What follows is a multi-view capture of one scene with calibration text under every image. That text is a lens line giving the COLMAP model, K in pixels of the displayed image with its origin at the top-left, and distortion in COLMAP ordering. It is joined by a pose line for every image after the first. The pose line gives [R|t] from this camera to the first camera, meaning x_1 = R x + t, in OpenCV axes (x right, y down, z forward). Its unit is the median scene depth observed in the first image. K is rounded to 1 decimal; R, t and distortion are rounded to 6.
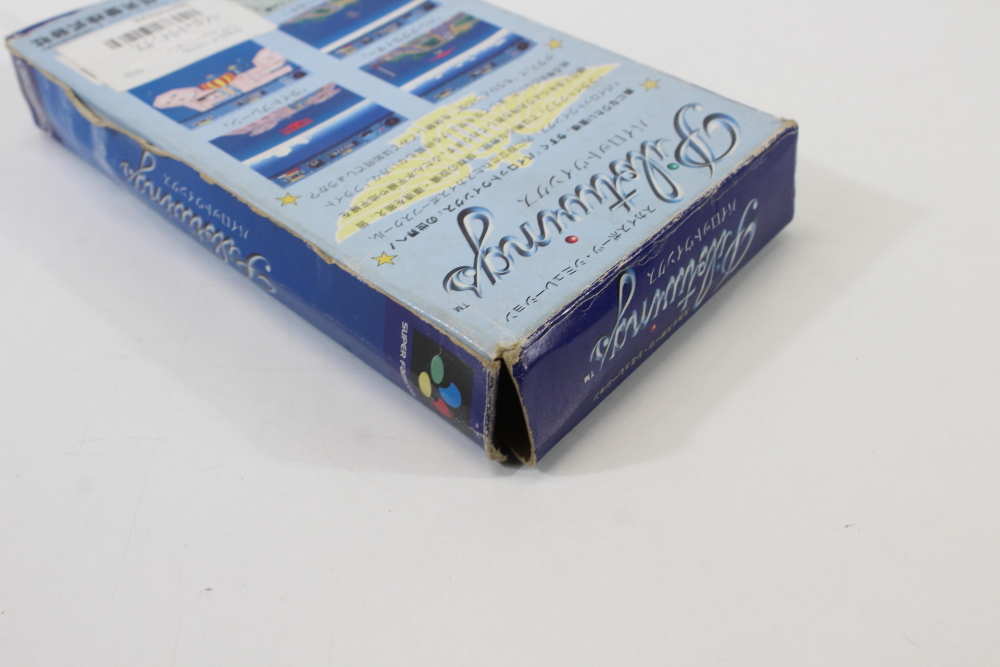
lens RADIAL K [[1093.5, 0, 500.0], [0, 1093.5, 333.5], [0, 0, 1]] dist [-0.126747, 0.157801]
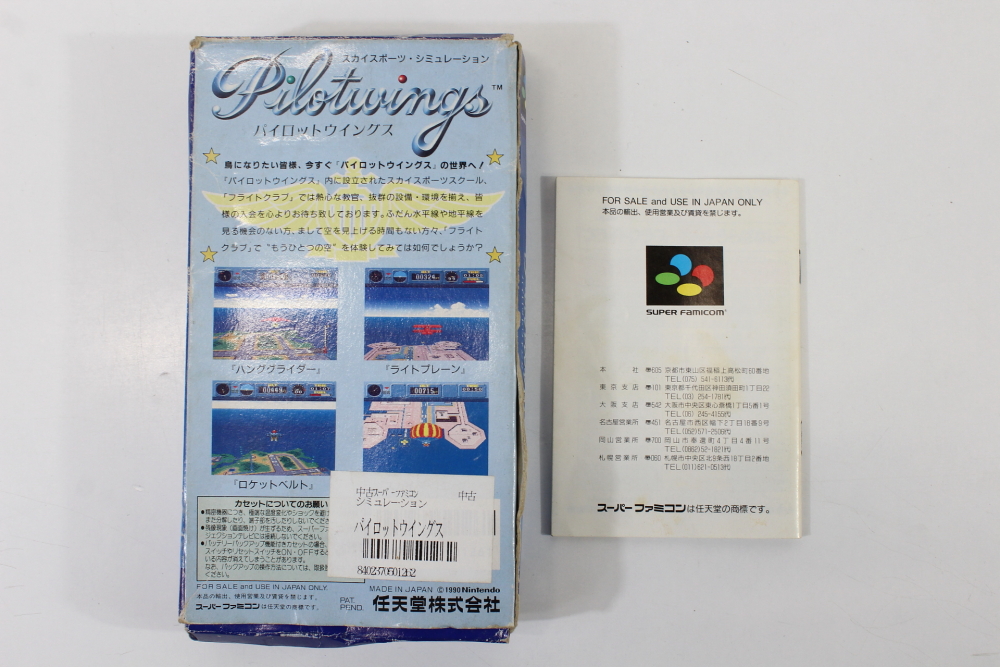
lens RADIAL K [[1093.5, 0, 500.0], [0, 1093.5, 333.5], [0, 0, 1]] dist [-0.126747, 0.157801]
pose [[-0.677020, -0.733572, 0.059301, -0.329762], [0.506795, -0.406261, 0.760336, -1.147543], [-0.533670, 0.544816, 0.646817, 0.116734]]
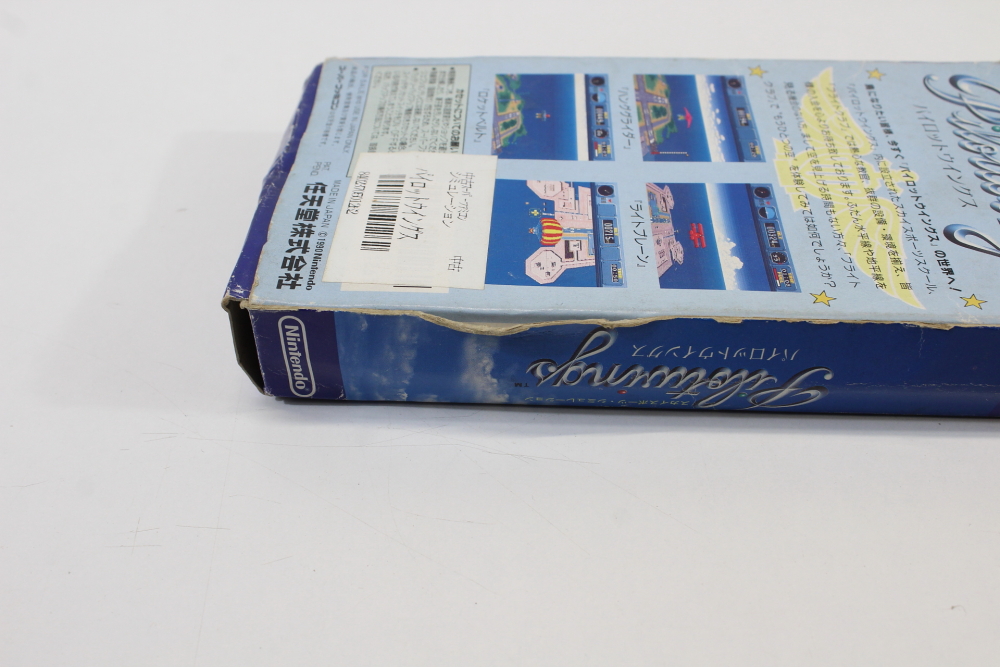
lens RADIAL K [[1093.5, 0, 500.0], [0, 1093.5, 333.5], [0, 0, 1]] dist [-0.126747, 0.157801]
pose [[0.752570, -0.434425, 0.494887, -0.796246], [0.440963, 0.890606, 0.111231, -0.293312], [-0.489072, 0.134518, 0.861809, 0.319703]]
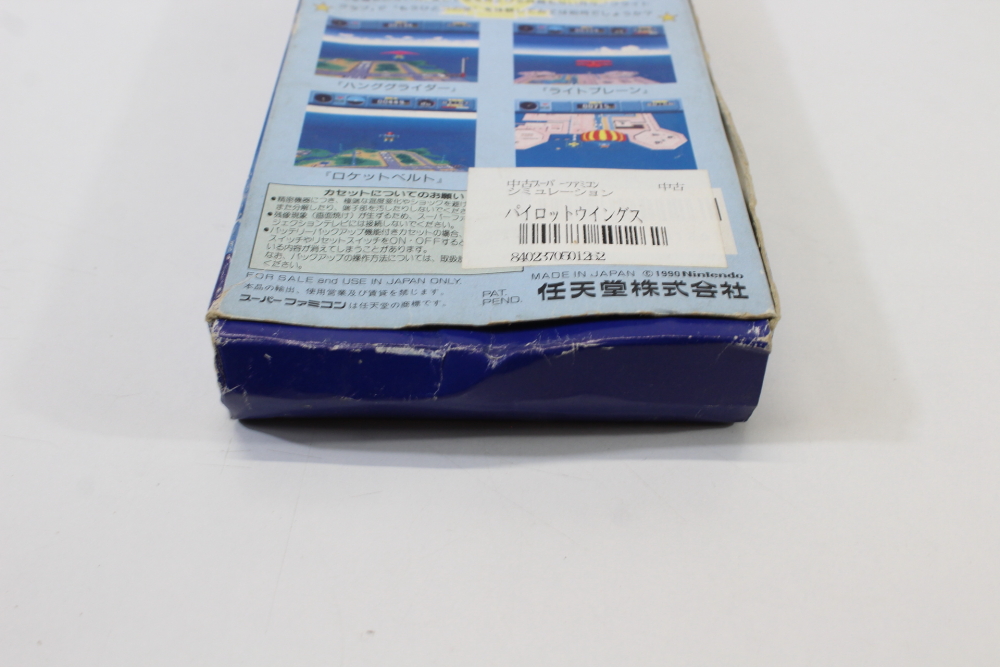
lens RADIAL K [[1093.5, 0, 500.0], [0, 1093.5, 333.5], [0, 0, 1]] dist [-0.126747, 0.157801]
pose [[-0.682506, -0.509820, 0.523707, -0.792511], [0.489823, 0.212758, 0.845463, -1.044411], [-0.542457, 0.833557, 0.104513, 1.161030]]
